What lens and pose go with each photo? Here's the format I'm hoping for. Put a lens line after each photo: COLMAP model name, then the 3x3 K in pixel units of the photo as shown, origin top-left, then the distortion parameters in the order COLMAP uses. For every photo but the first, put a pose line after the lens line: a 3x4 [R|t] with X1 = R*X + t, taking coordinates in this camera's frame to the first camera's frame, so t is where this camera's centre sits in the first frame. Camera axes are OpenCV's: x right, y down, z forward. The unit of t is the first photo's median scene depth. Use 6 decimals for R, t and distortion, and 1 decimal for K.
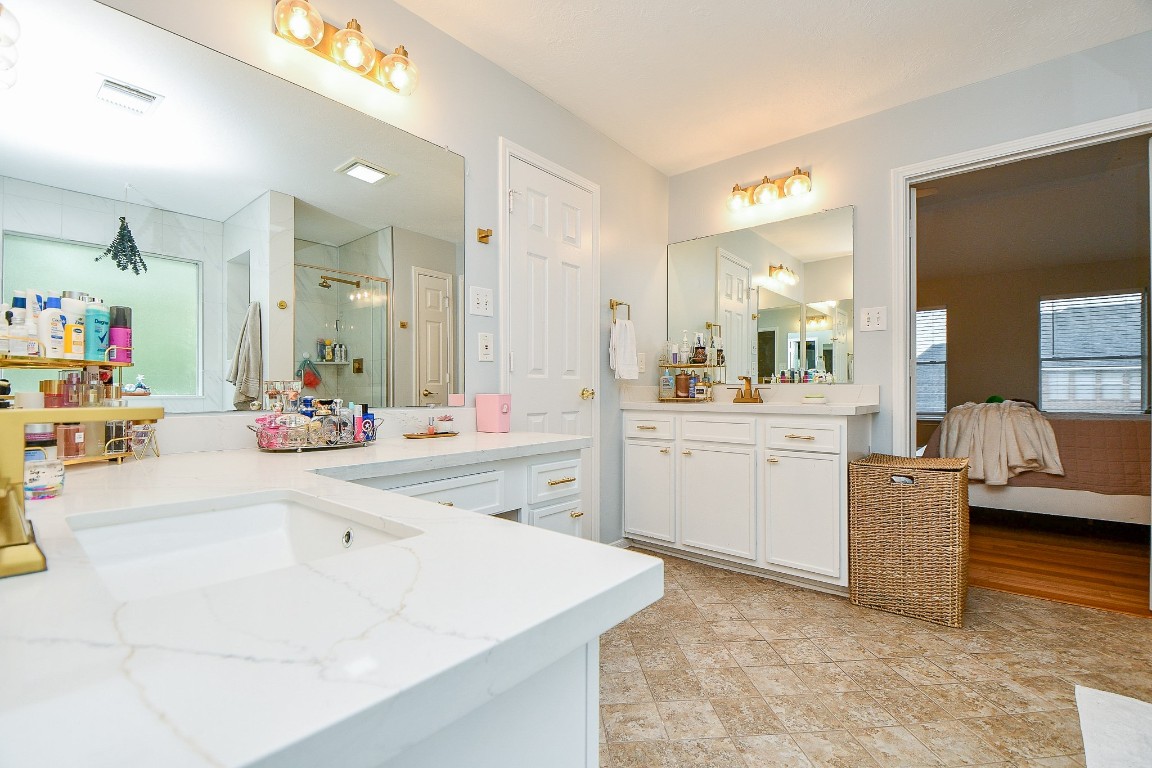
lens RADIAL K [[517.5, 0, 579.9], [0, 517.5, 382.5], [0, 0, 1]] dist [-0.003909, -0.000629]
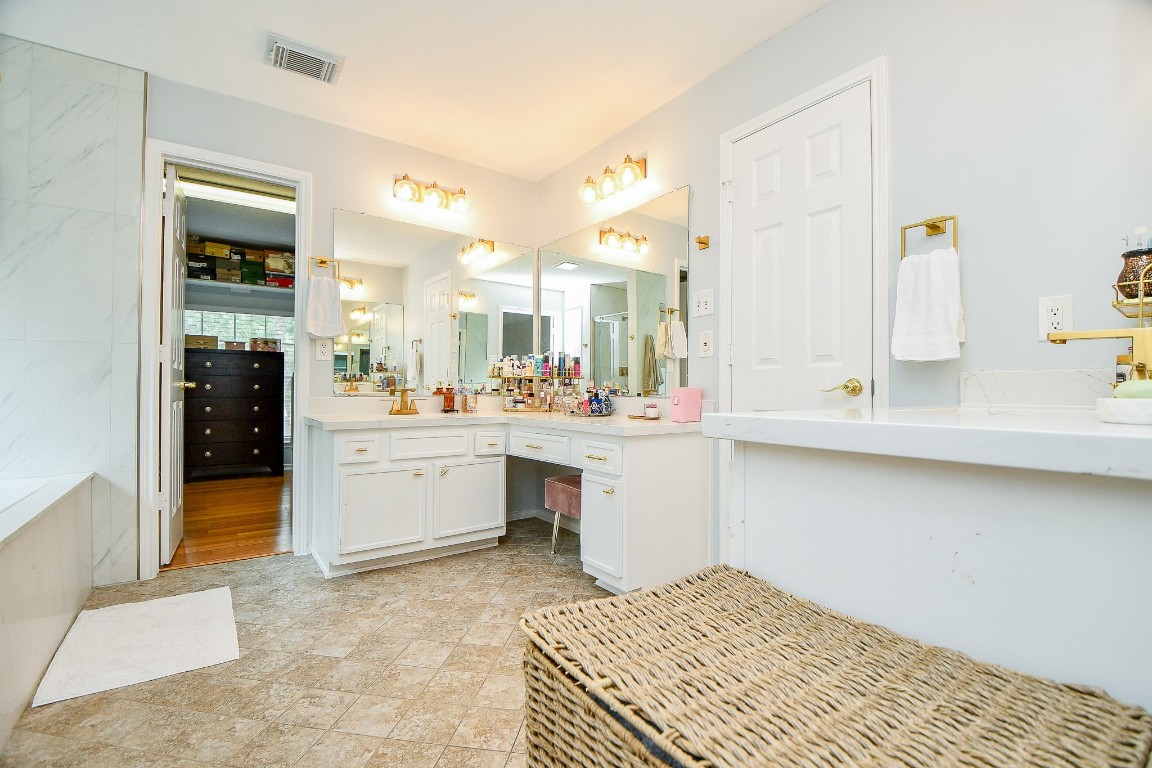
lens RADIAL K [[517.5, 0, 573.7], [0, 517.5, 387.5], [0, 0, 1]] dist [-0.003909, -0.000629]
pose [[-0.257232, -0.010435, -0.966293, 1.052772], [0.005093, 0.999913, -0.012154, 0.037220], [0.966336, -0.008048, -0.257156, 1.147115]]
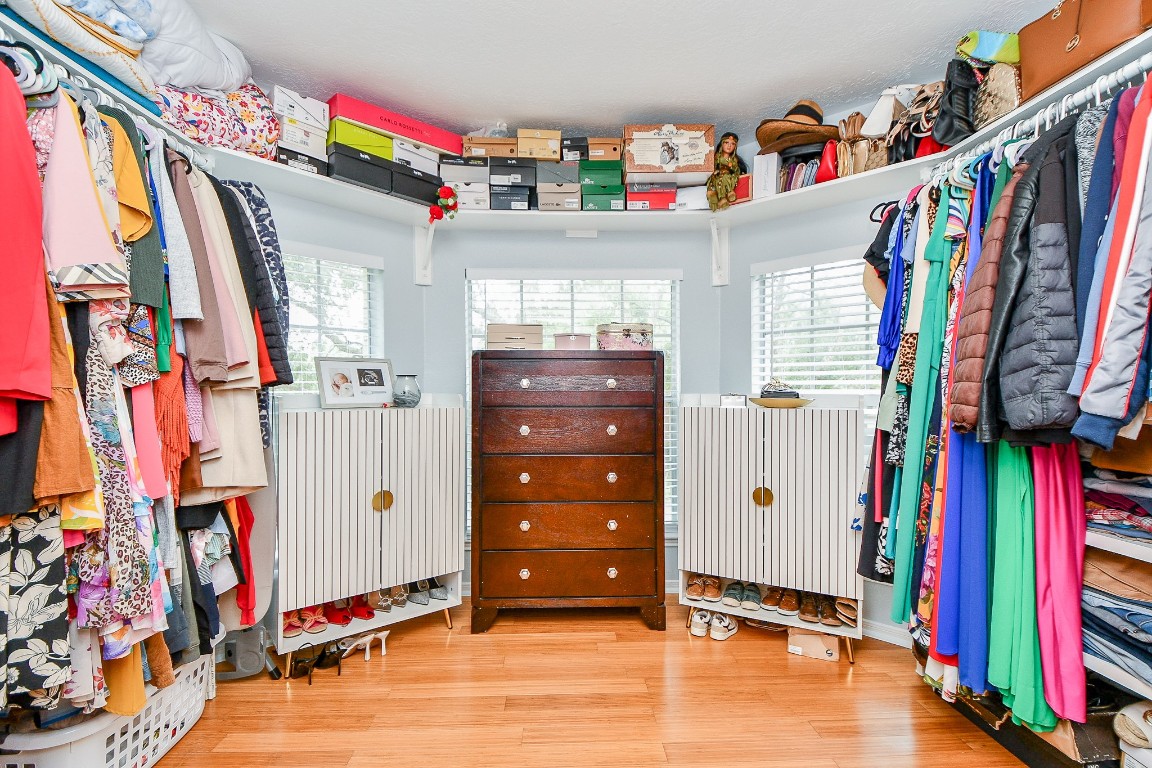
lens RADIAL K [[531.3, 0, 577.7], [0, 531.3, 378.0], [0, 0, 1]] dist [-0.000366, -0.000005]
pose [[-0.749640, 0.003322, -0.661838, 0.727464], [0.007514, 0.999966, -0.003492, -0.005123], [0.661803, -0.007591, -0.749639, 0.792745]]
